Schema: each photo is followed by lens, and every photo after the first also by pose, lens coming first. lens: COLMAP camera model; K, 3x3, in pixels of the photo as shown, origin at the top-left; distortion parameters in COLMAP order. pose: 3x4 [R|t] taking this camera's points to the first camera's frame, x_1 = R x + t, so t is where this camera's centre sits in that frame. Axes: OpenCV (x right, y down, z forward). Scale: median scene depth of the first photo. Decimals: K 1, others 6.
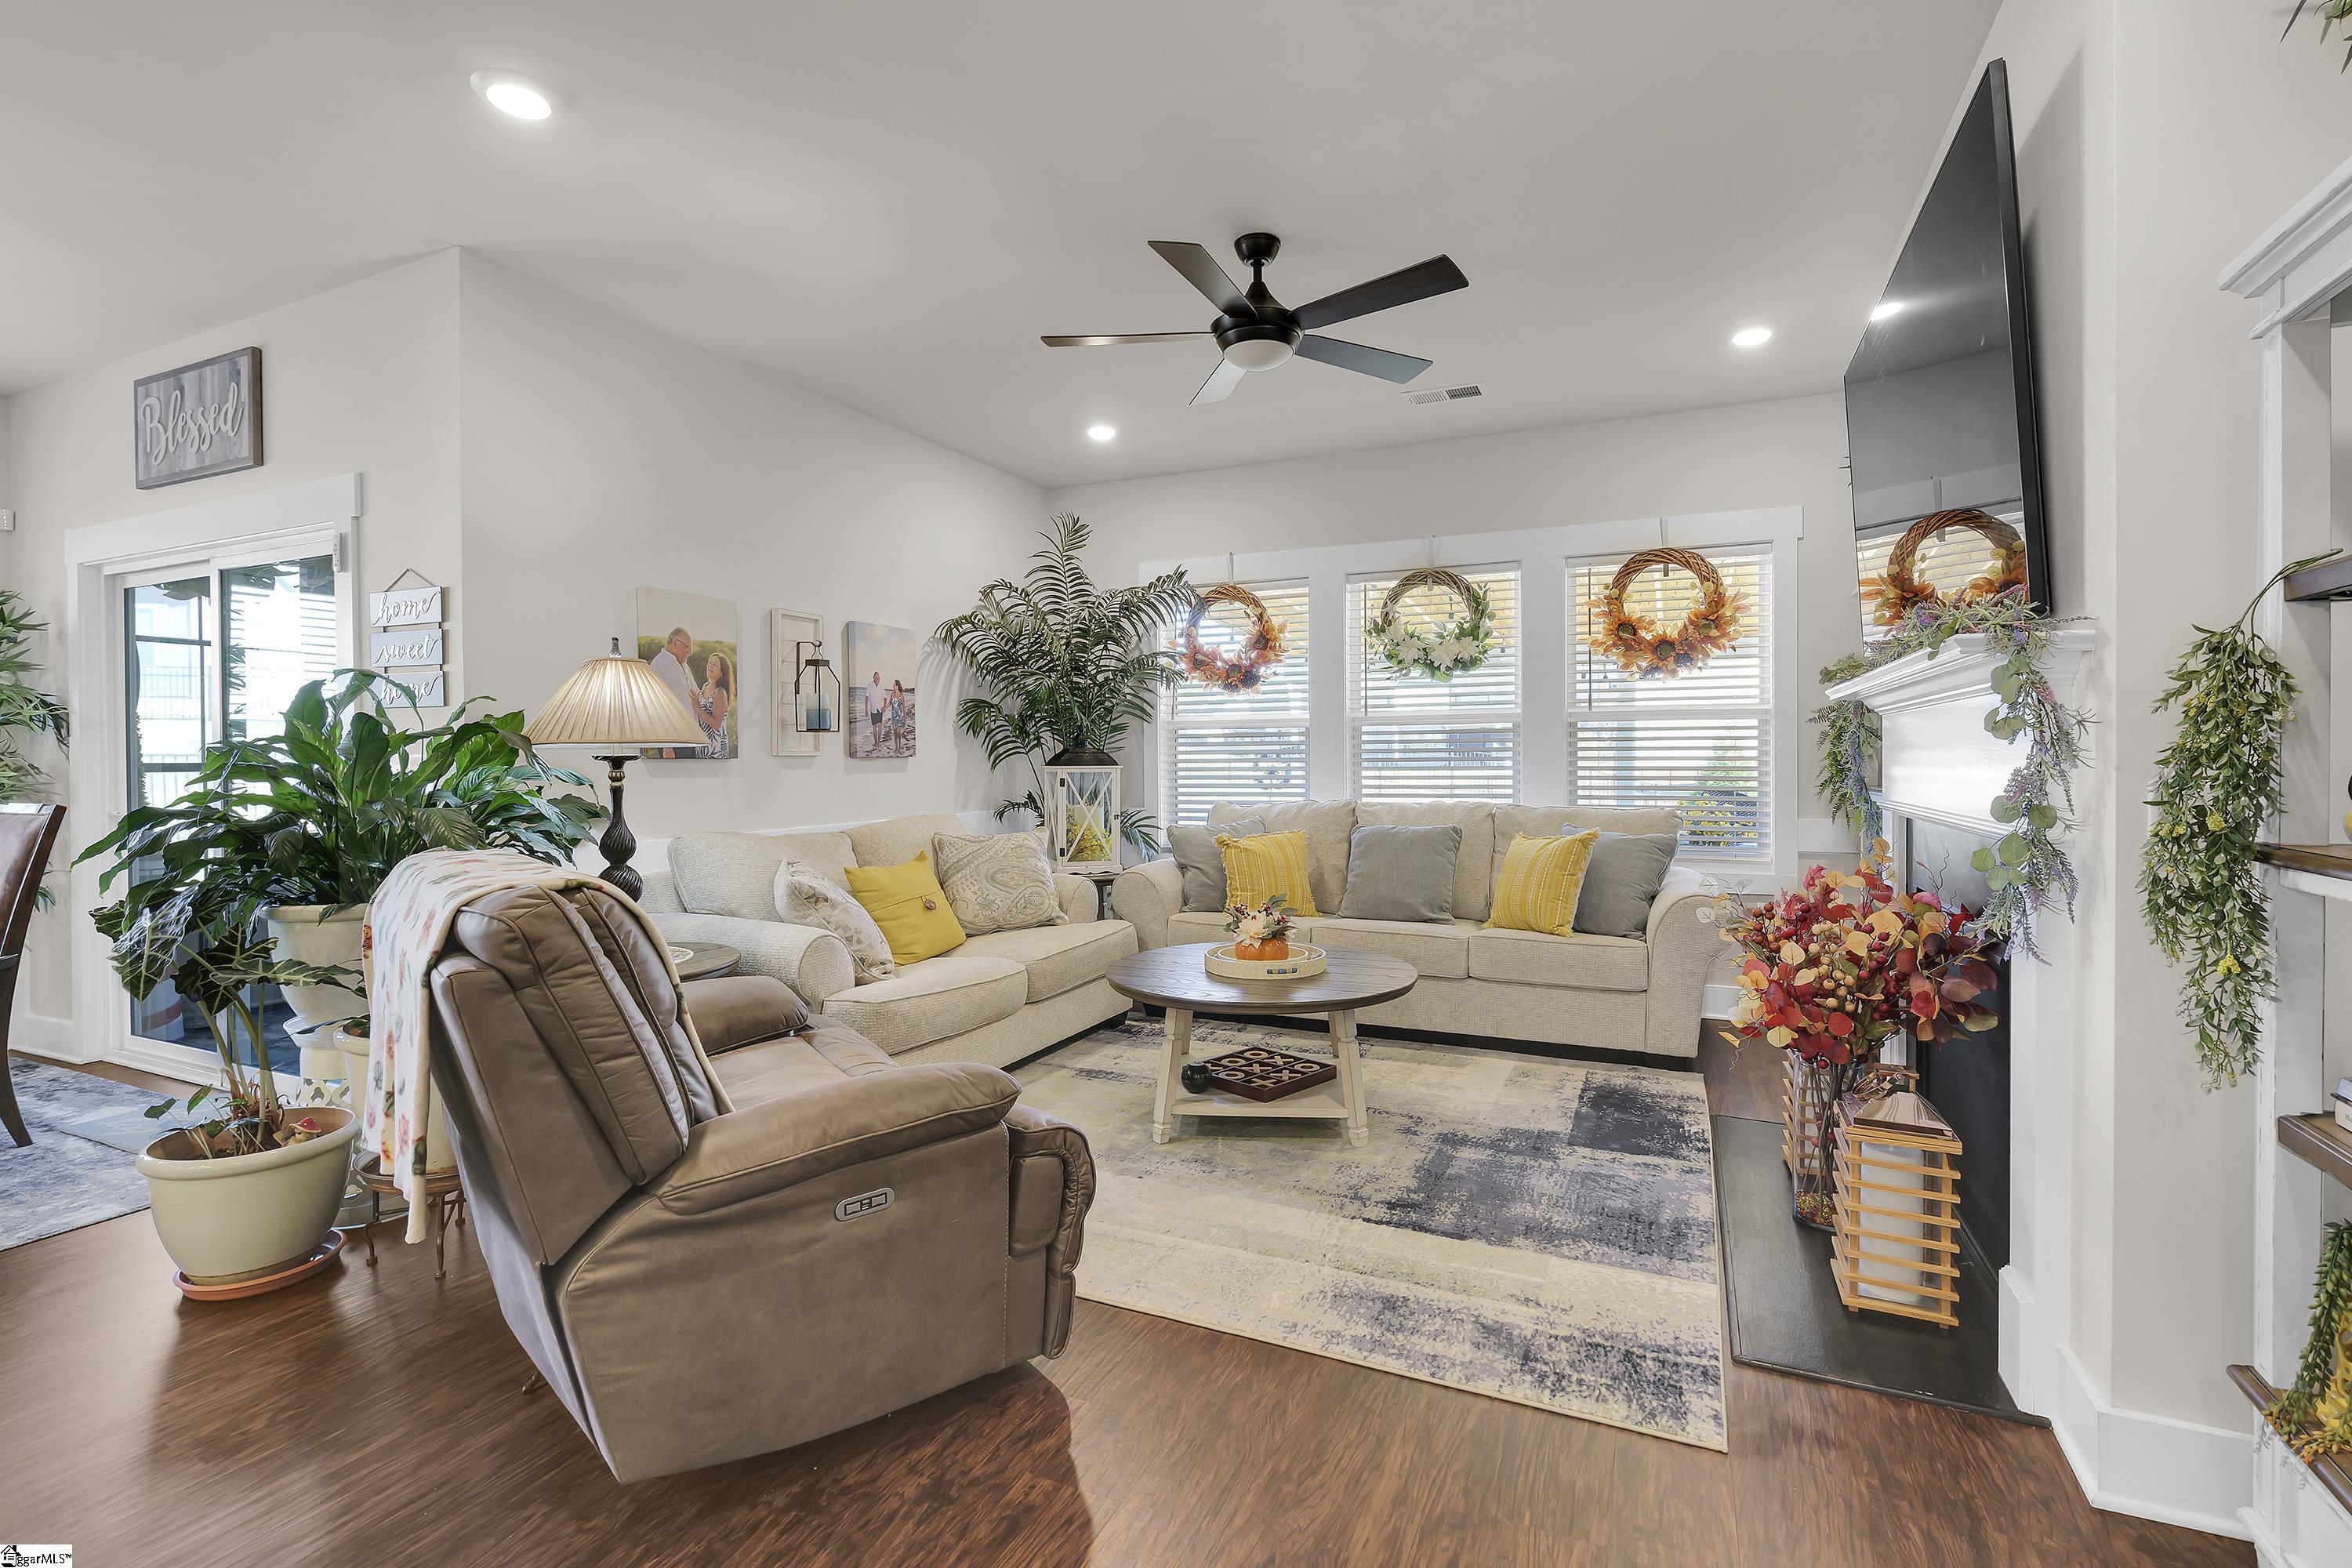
lens RADIAL K [[1064.5, 0, 1180.8], [0, 1064.5, 771.4], [0, 0, 1]] dist [-0.005501, 0.001053]
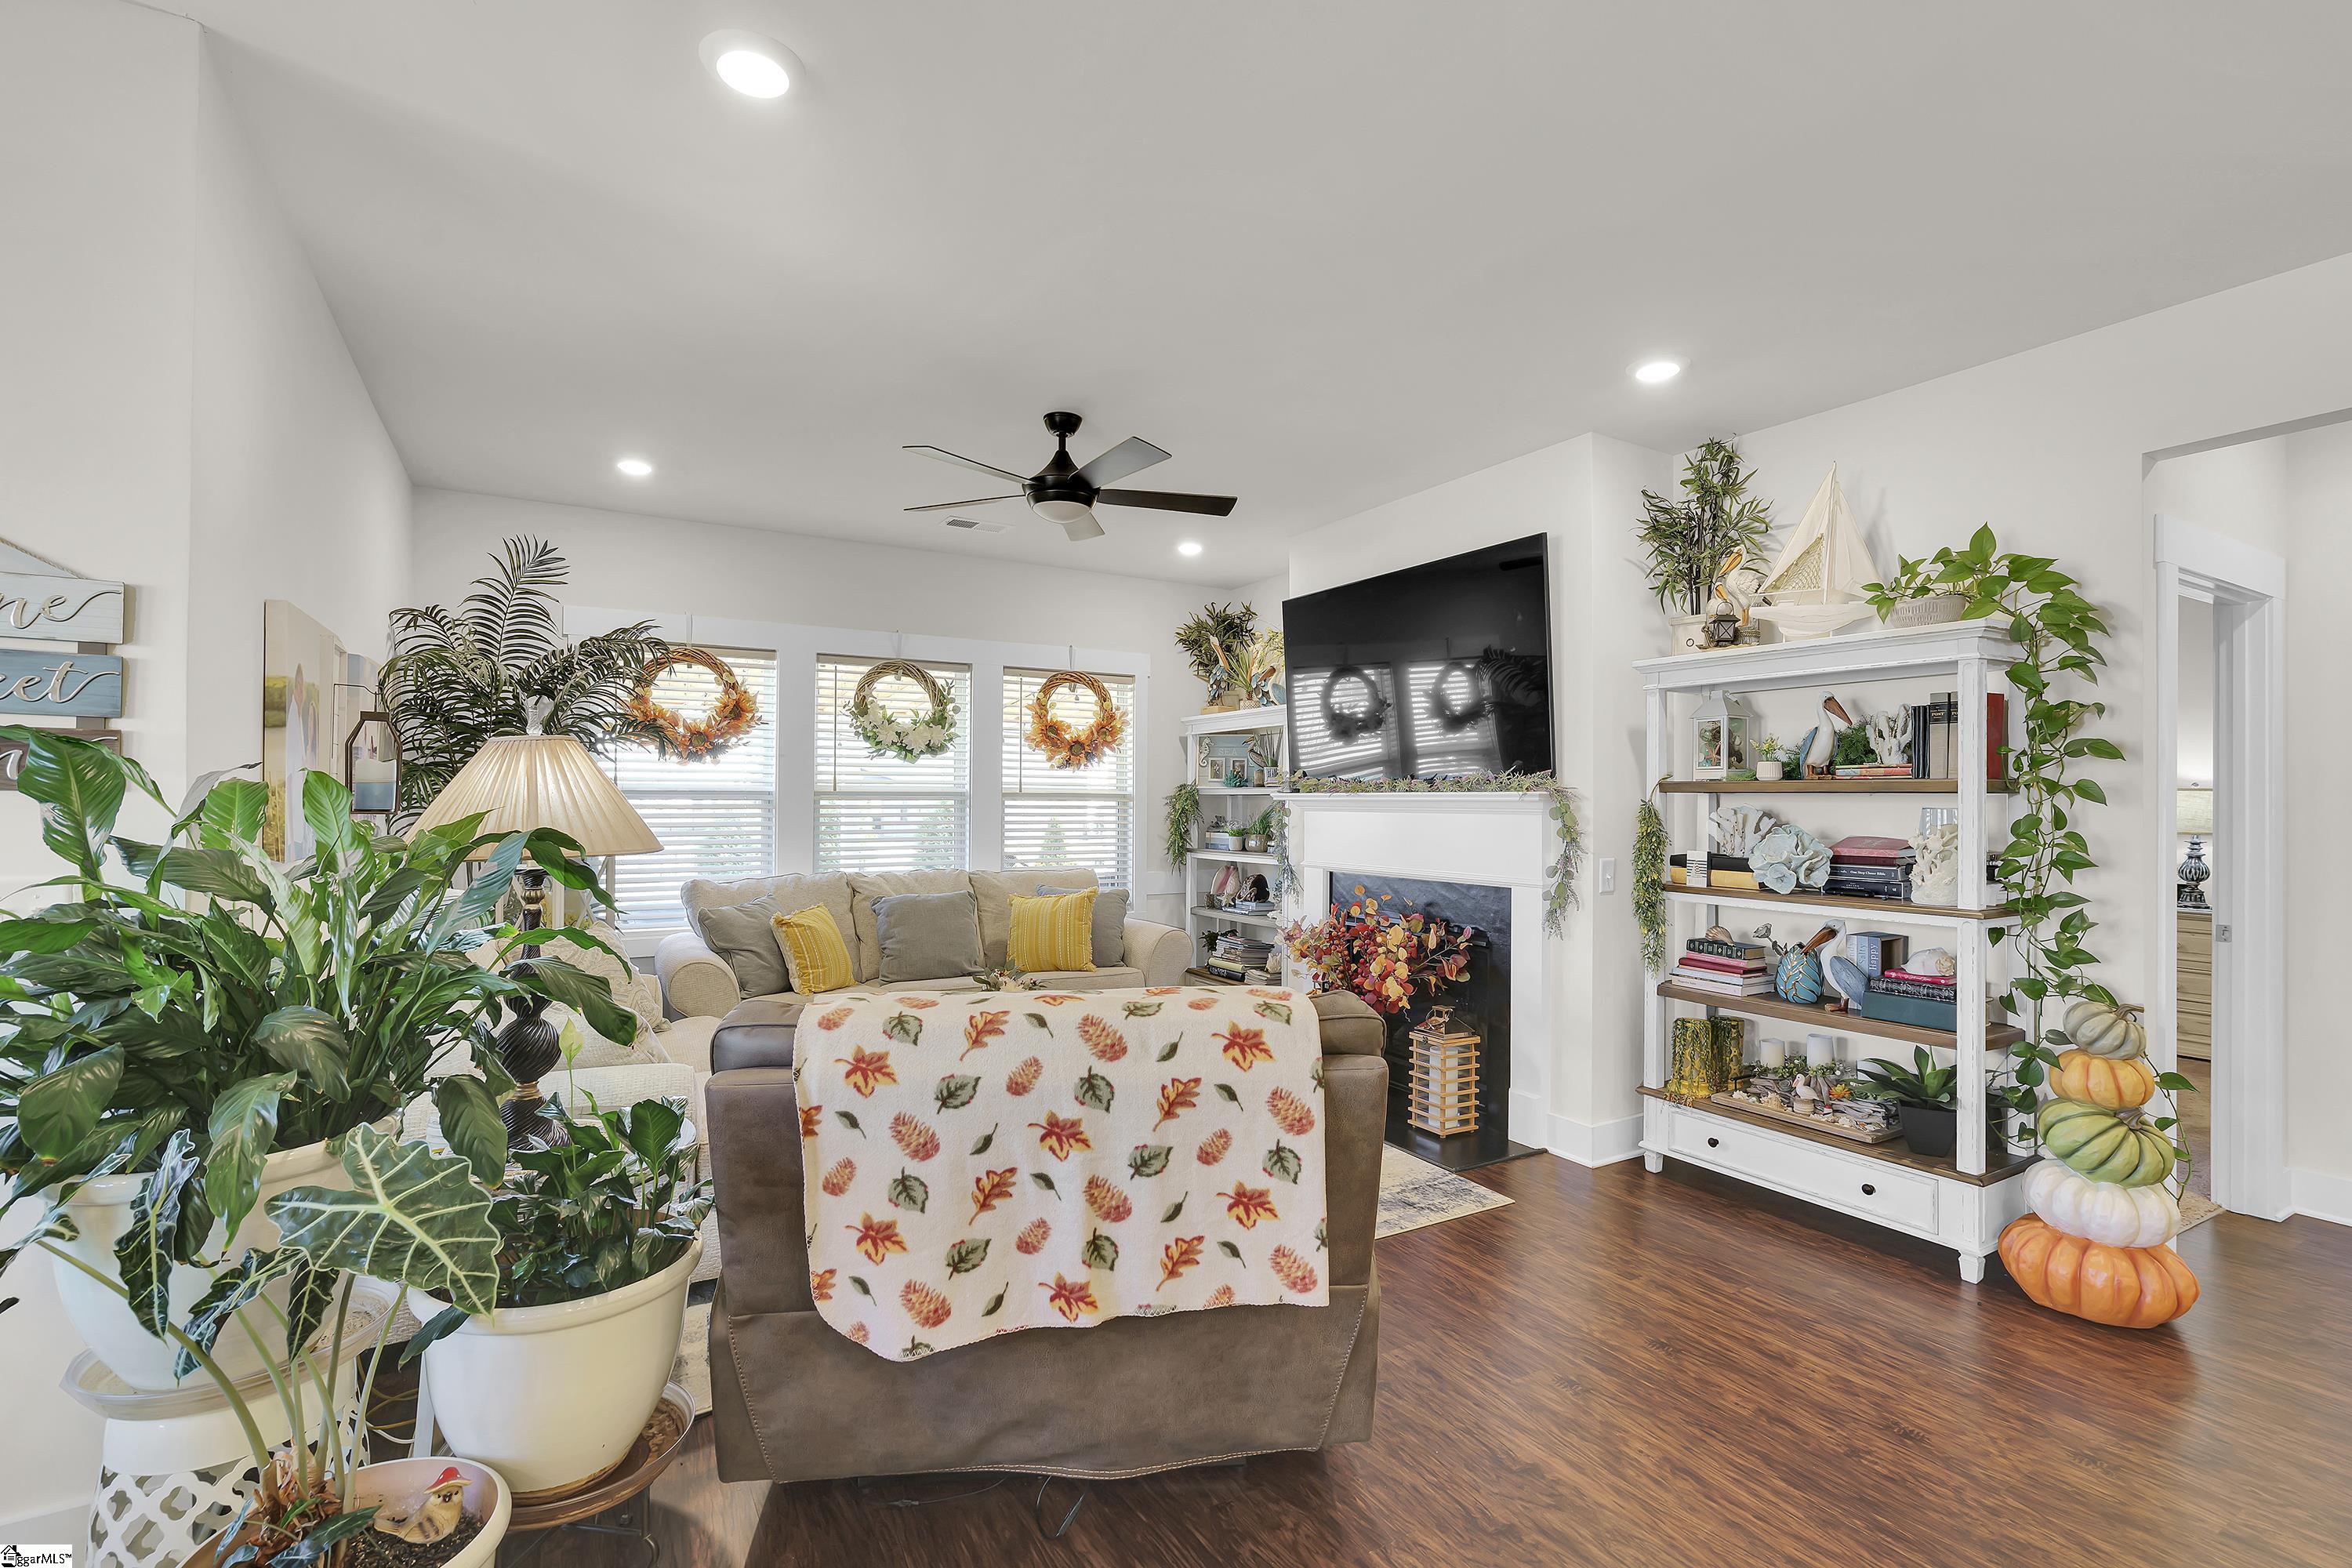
lens RADIAL K [[1064.5, 0, 1171.0], [0, 1064.5, 789.1], [0, 0, 1]] dist [-0.005501, 0.001053]
pose [[0.568990, 0.017595, 0.822156, -0.558997], [0.001925, 0.999740, -0.022728, -0.032479], [-0.822342, 0.014514, 0.568808, 0.145434]]
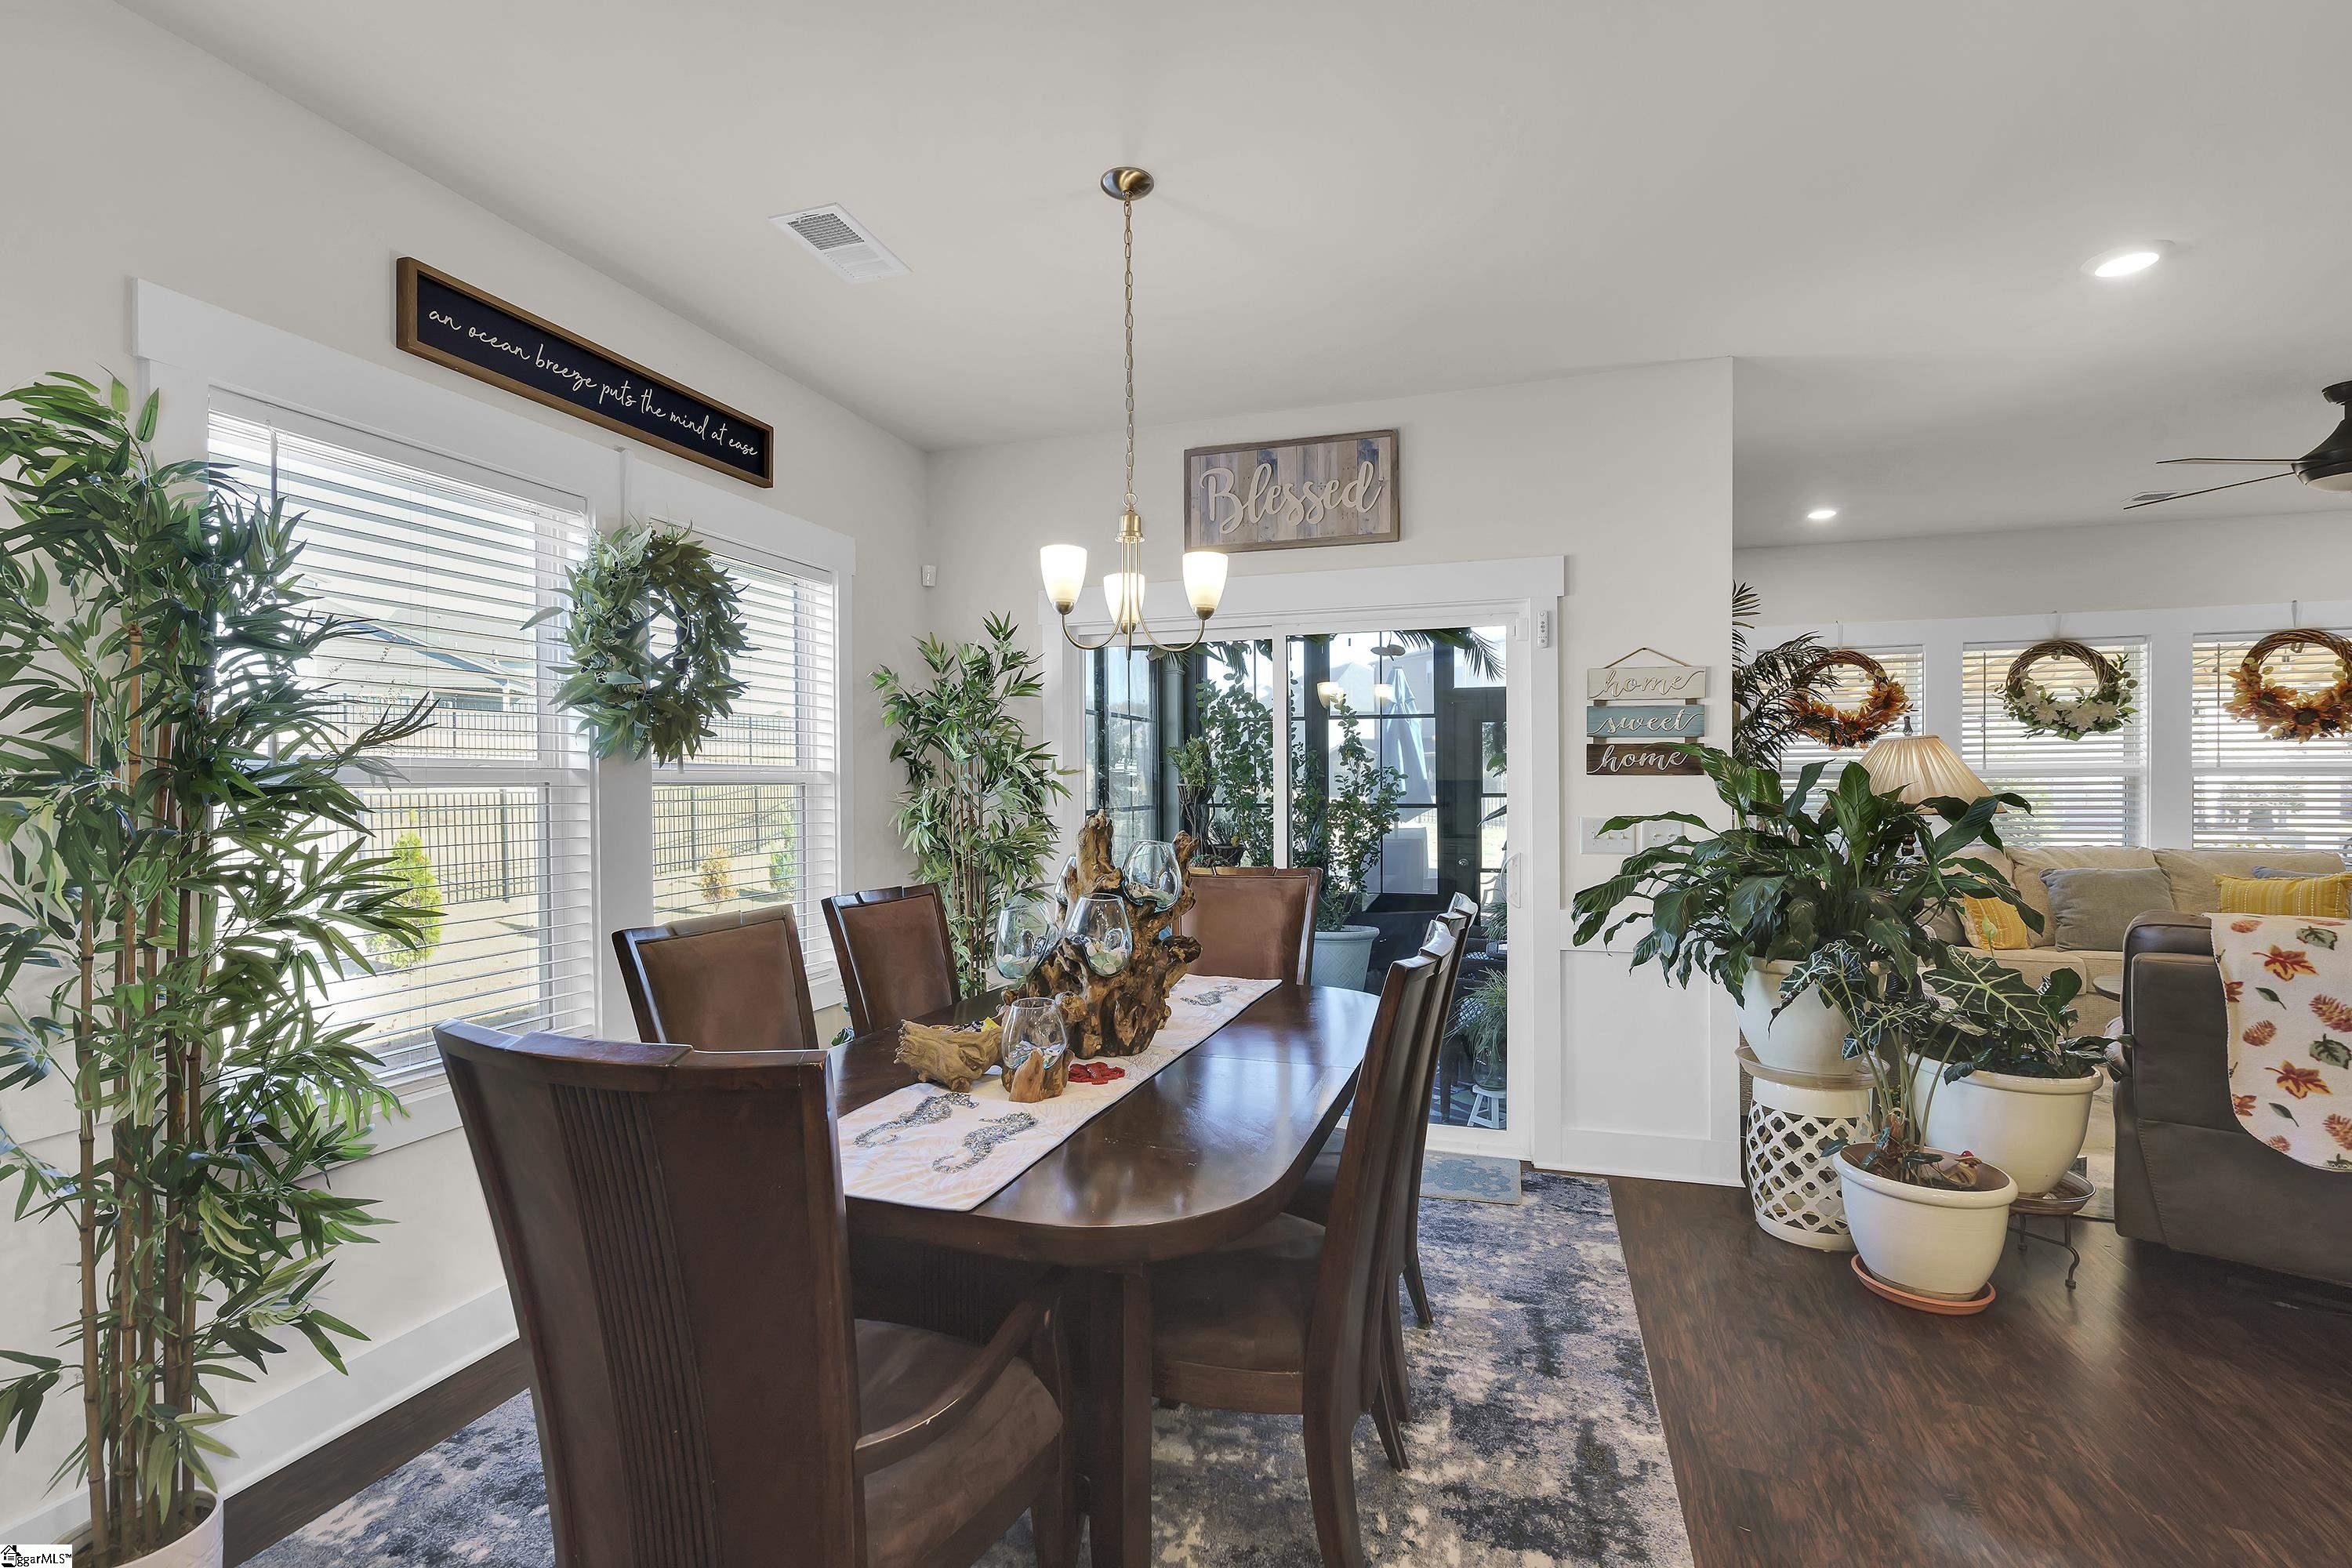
lens RADIAL K [[1064.5, 0, 1136.4], [0, 1064.5, 793.6], [0, 0, 1]] dist [-0.005501, 0.001053]
pose [[0.993651, -0.001222, 0.112499, -0.941377], [0.001675, 0.999991, -0.003930, -0.025857], [-0.112493, 0.004093, 0.993644, -0.015091]]
